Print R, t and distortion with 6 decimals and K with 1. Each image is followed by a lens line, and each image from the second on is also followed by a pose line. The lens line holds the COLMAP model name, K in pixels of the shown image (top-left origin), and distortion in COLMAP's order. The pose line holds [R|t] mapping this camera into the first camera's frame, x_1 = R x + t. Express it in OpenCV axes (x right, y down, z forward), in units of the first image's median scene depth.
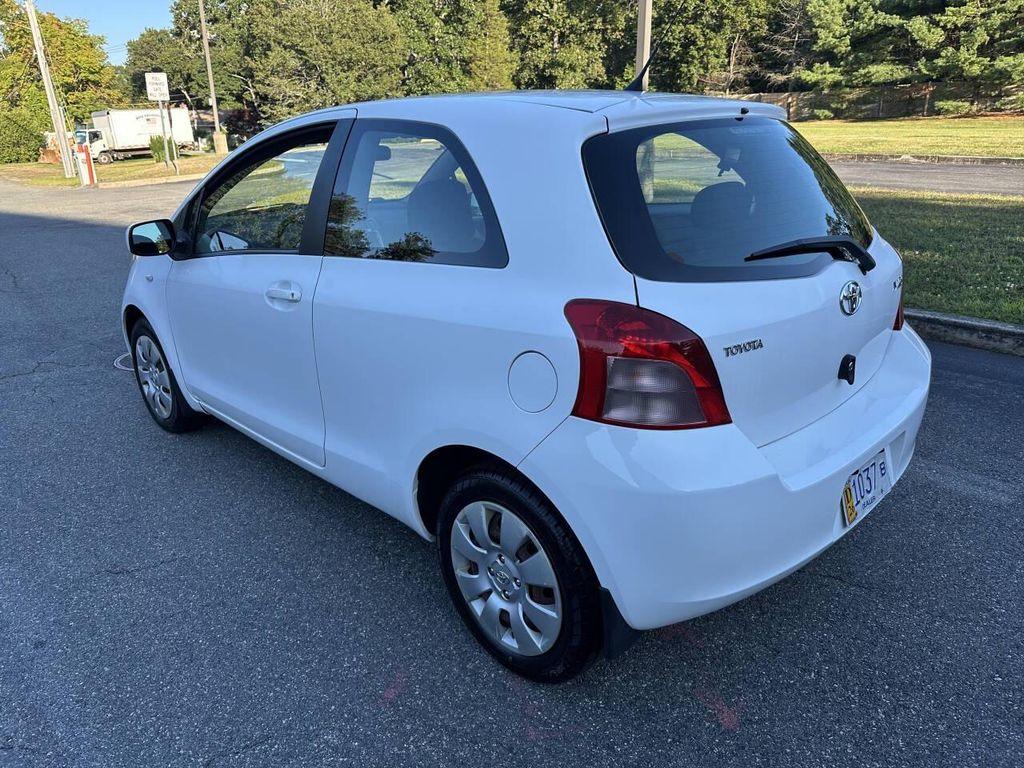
lens RADIAL K [[762.2, 0, 516.2], [0, 762.2, 374.5], [0, 0, 1]] dist [0.003251, -0.002610]
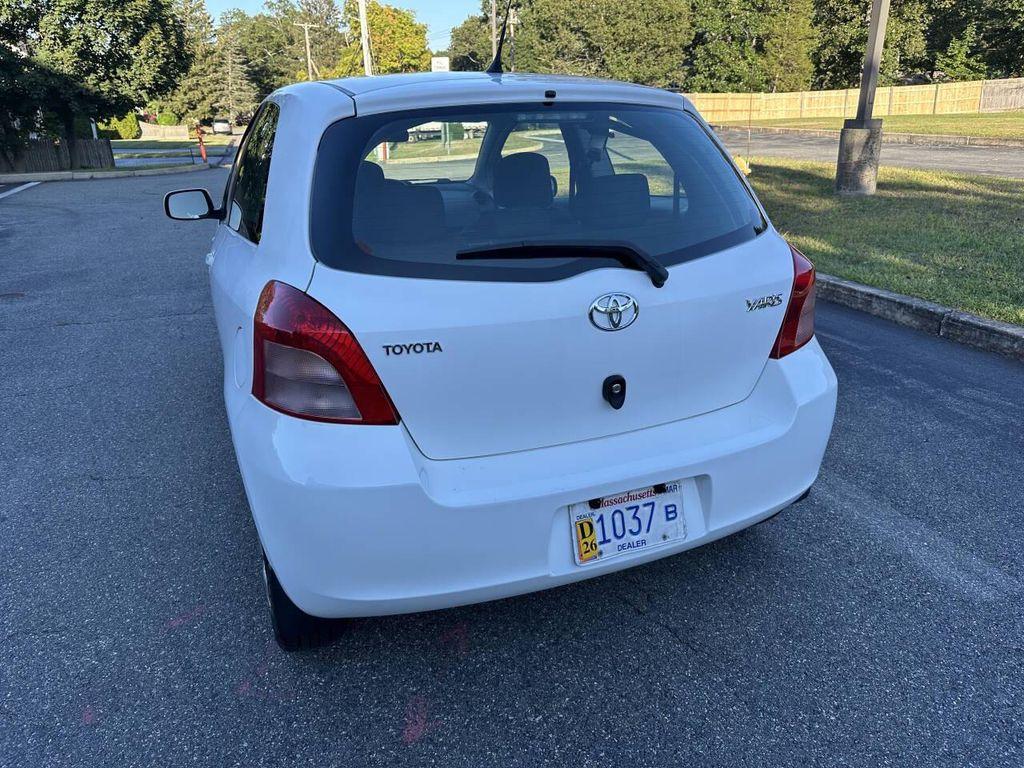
lens RADIAL K [[760.6, 0, 523.2], [0, 760.6, 379.9], [0, 0, 1]] dist [0.020735, -0.023166]
pose [[0.925678, 0.133449, -0.353994, 0.061813], [-0.123567, 0.991051, 0.050484, -0.004930], [0.357563, -0.002990, 0.933884, 0.013658]]
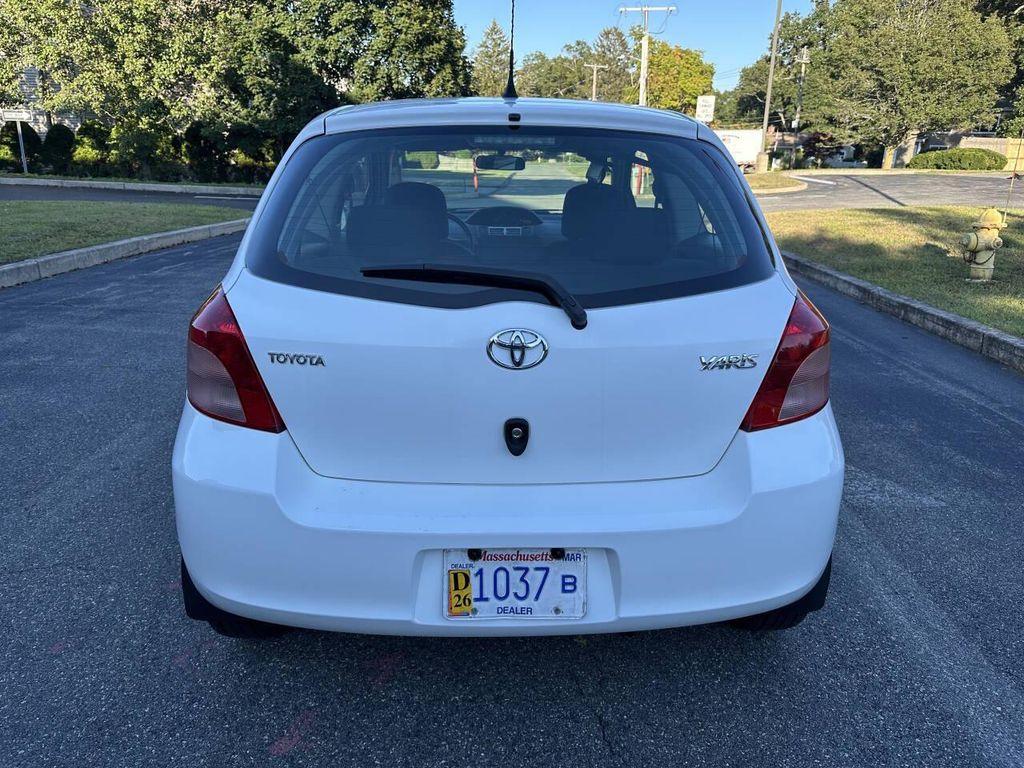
lens RADIAL K [[762.2, 0, 516.2], [0, 762.2, 374.5], [0, 0, 1]] dist [0.003251, -0.002610]
pose [[0.723651, 0.227745, -0.651507, 0.090388], [-0.246019, 0.967096, 0.064803, -0.011763], [0.644829, 0.113388, 0.755870, 0.037625]]
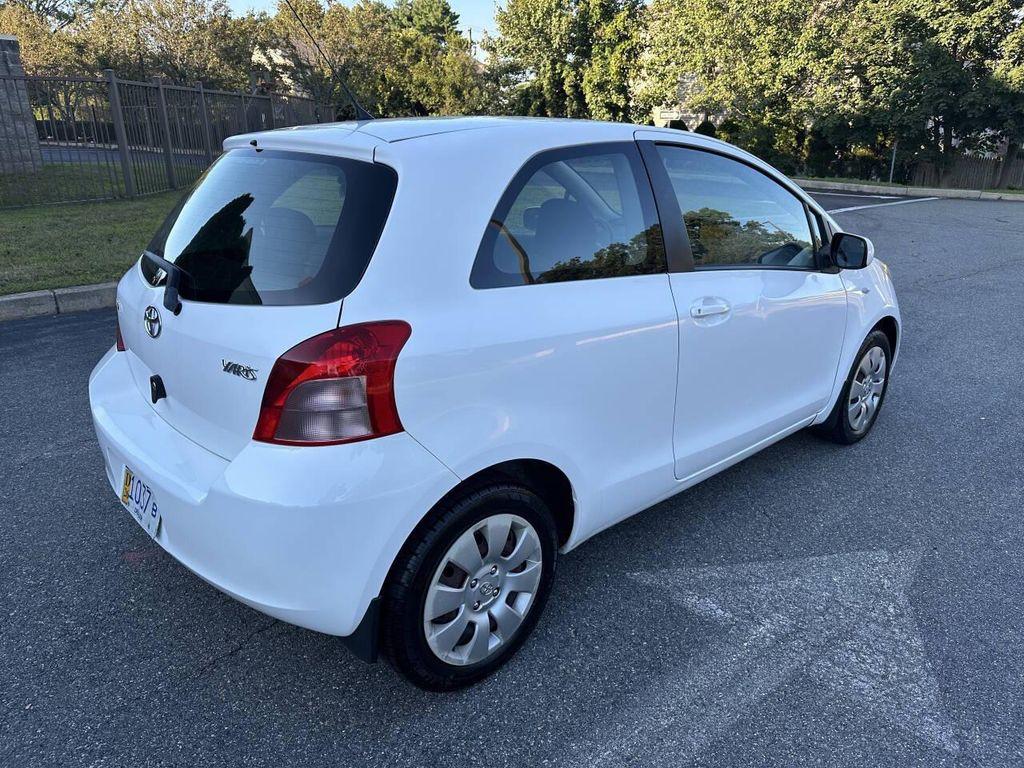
lens RADIAL K [[754.0, 0, 512.0], [0, 754.0, 384.0], [0, 0, 1]] dist [-0.007817, 0.005439]
pose [[-0.068226, 0.337822, -0.938734, 0.132024], [-0.314118, 0.885798, 0.341602, -0.050135], [0.946929, 0.318180, 0.045682, 0.136840]]
